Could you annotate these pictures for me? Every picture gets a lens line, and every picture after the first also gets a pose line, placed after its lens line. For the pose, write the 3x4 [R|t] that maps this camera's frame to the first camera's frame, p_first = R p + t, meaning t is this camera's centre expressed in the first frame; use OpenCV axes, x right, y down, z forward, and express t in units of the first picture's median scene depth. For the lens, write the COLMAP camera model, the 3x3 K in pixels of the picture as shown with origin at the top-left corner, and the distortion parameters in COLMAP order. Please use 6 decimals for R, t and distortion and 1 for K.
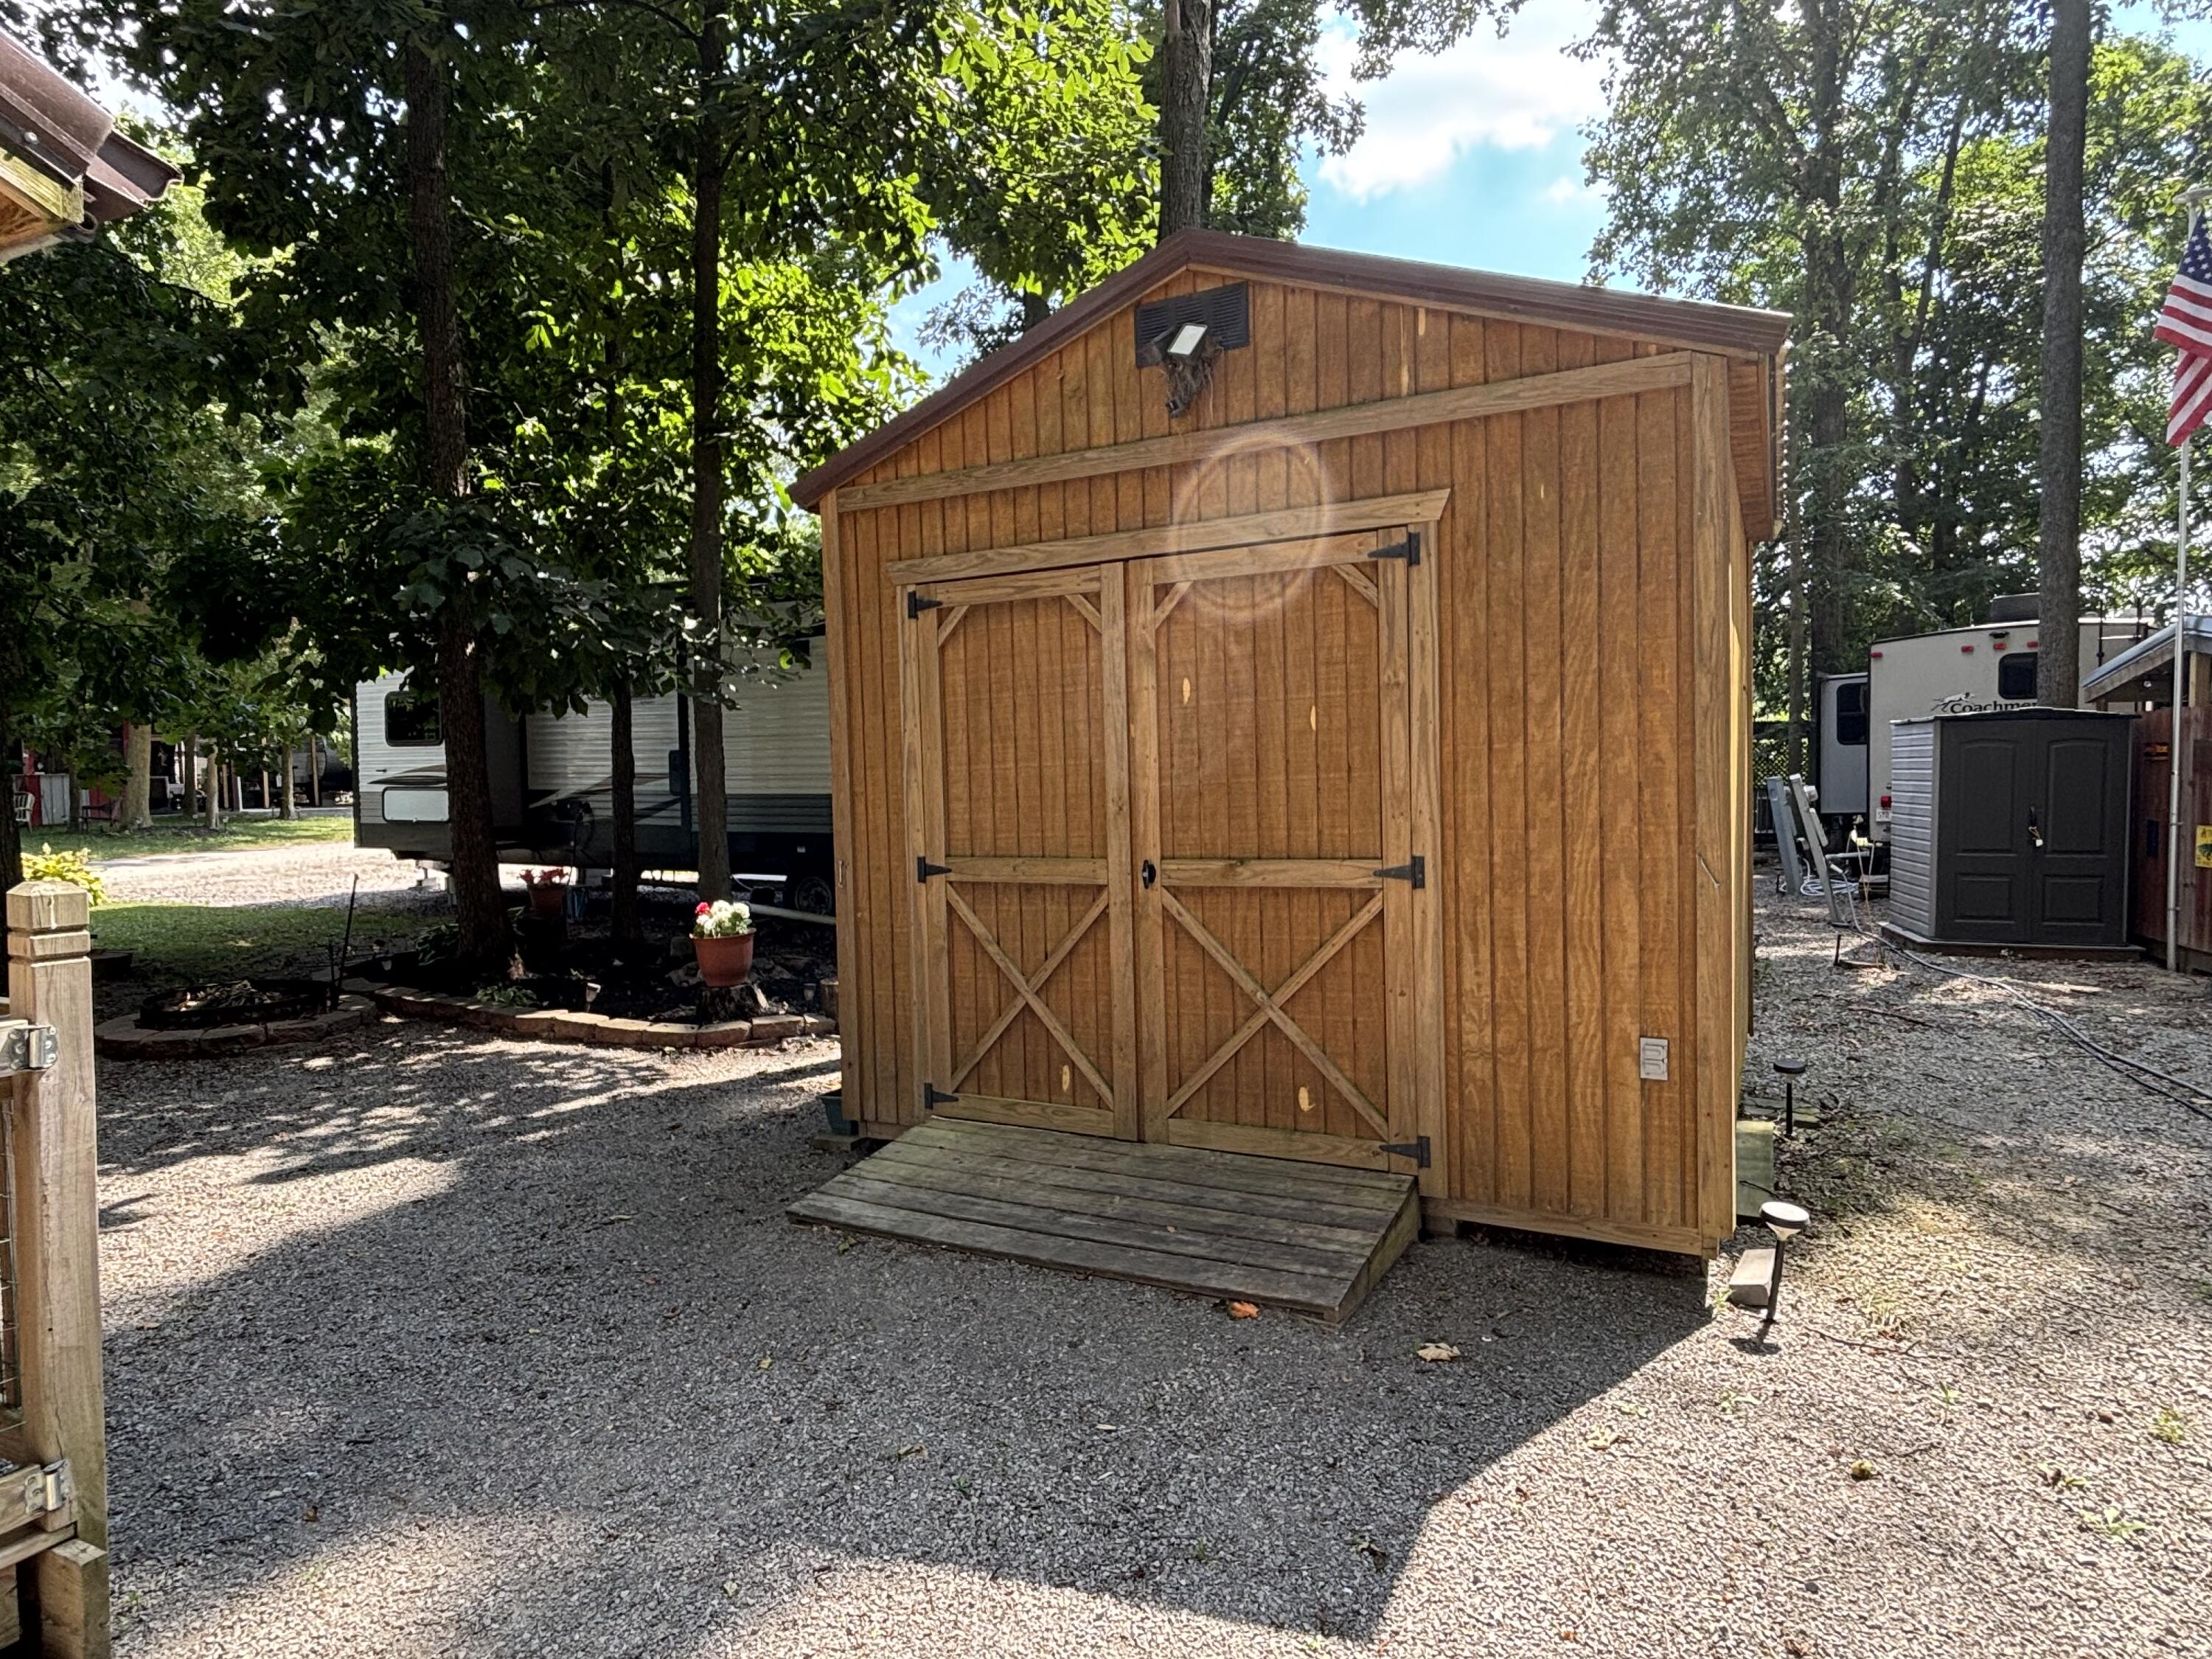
lens RADIAL K [[1232.5, 0, 1106.1], [0, 1232.5, 824.4], [0, 0, 1]] dist [0.003138, 0.000150]
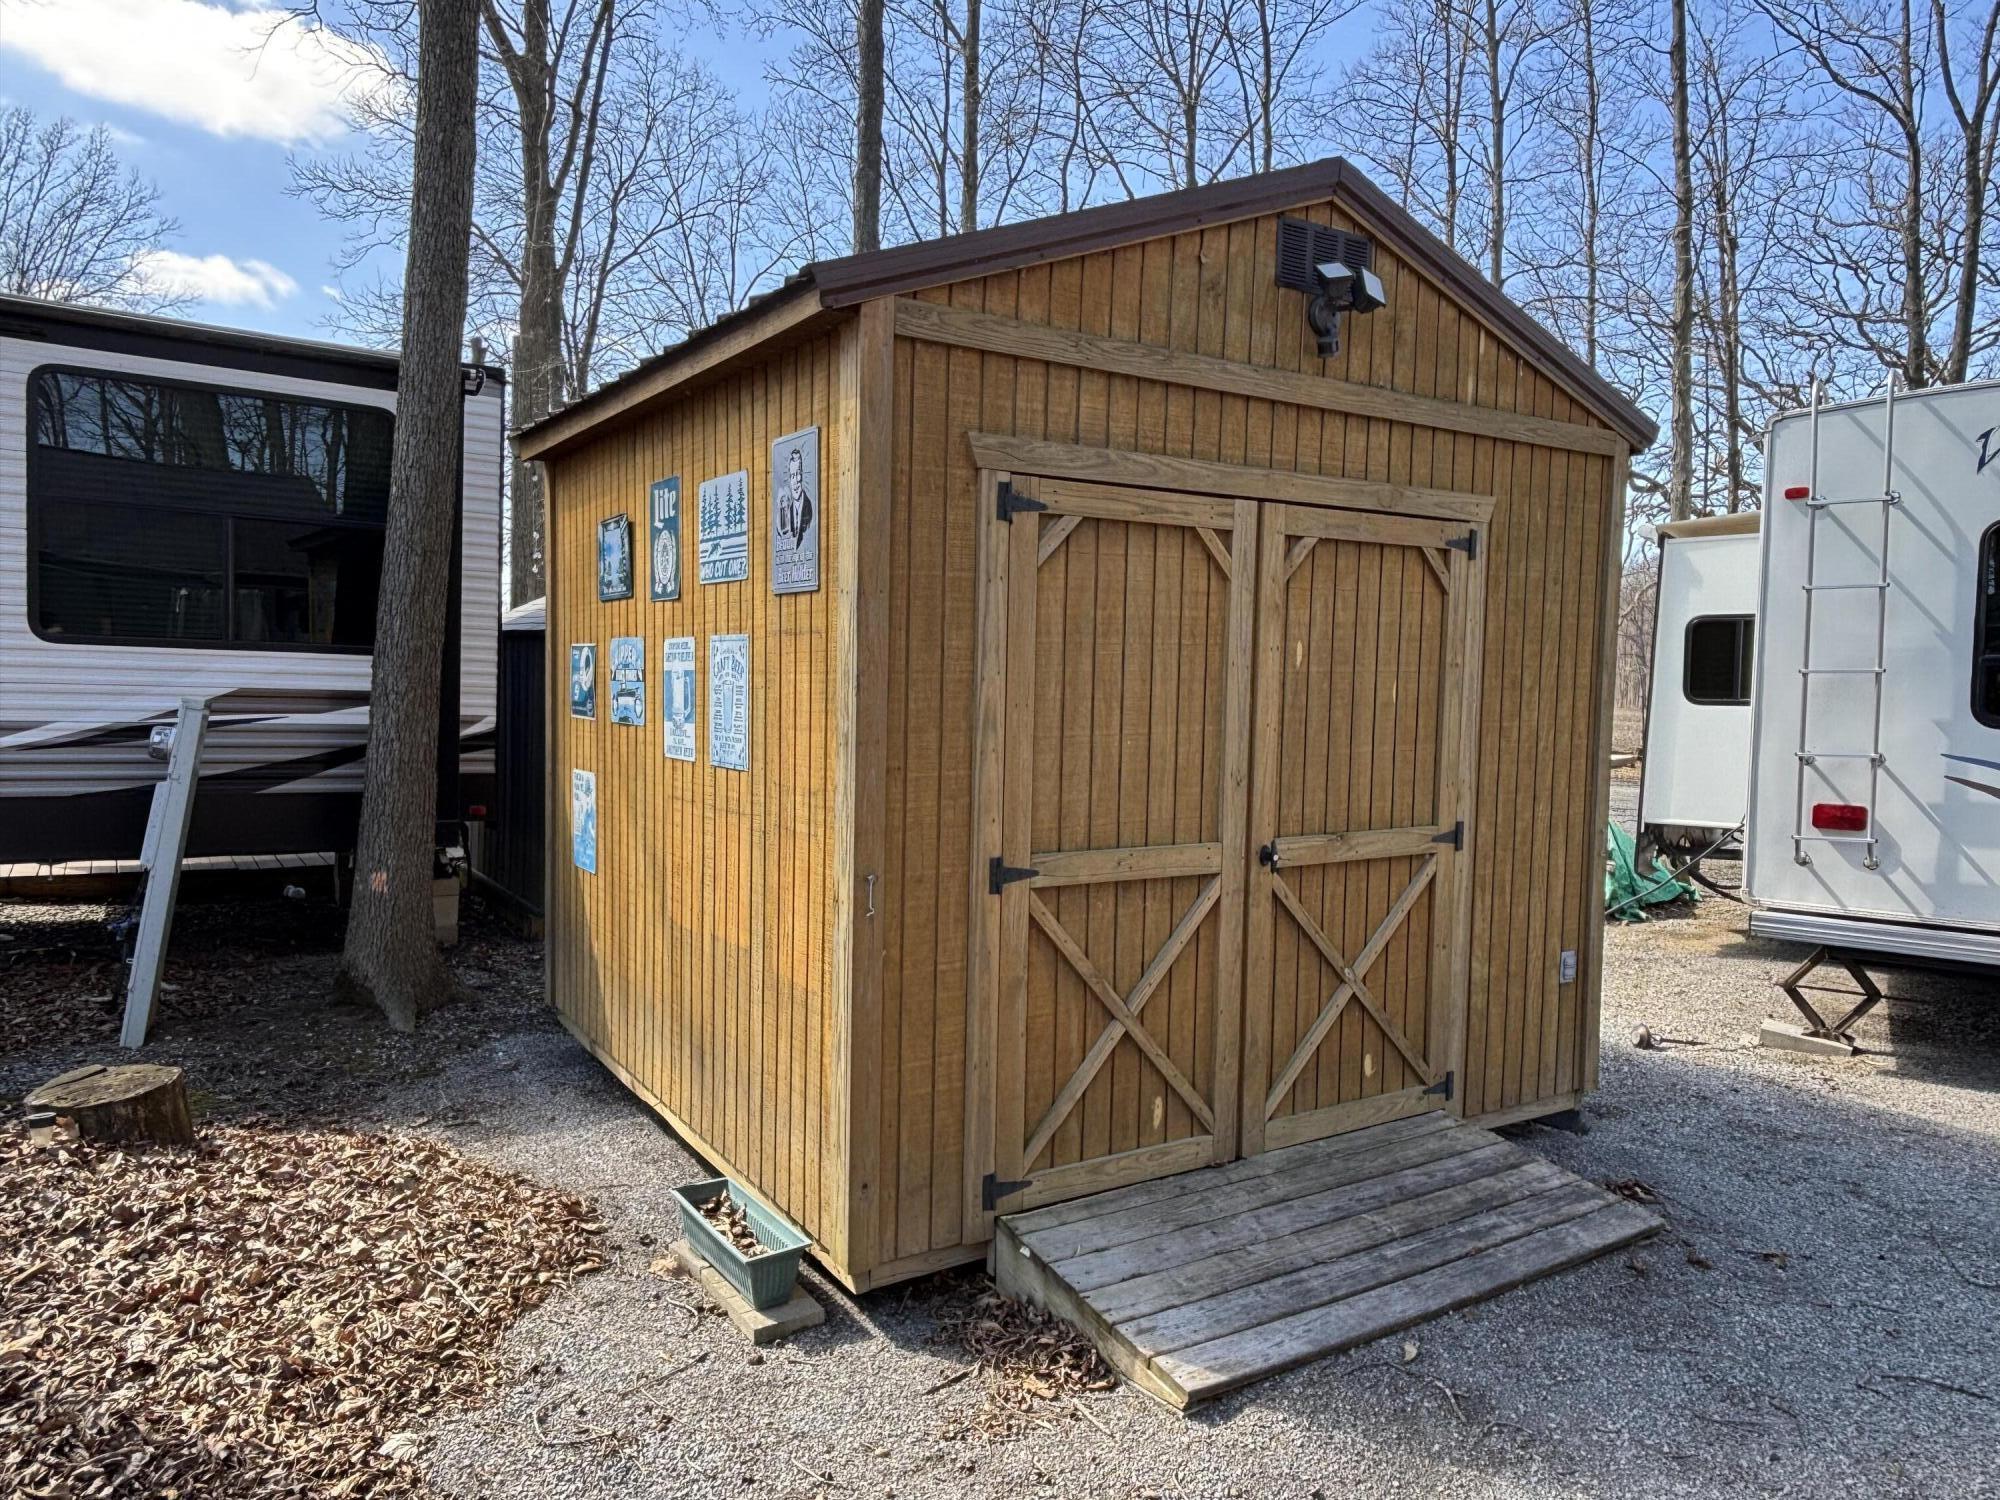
lens RADIAL K [[1313.1, 0, 997.4], [0, 1313.1, 747.5], [0, 0, 1]] dist [-0.006729, -0.002566]
pose [[0.515705, -0.014465, 0.856644, -0.881179], [0.001124, 0.999868, 0.016207, -0.054207], [-0.856766, -0.007395, 0.515653, 0.679227]]
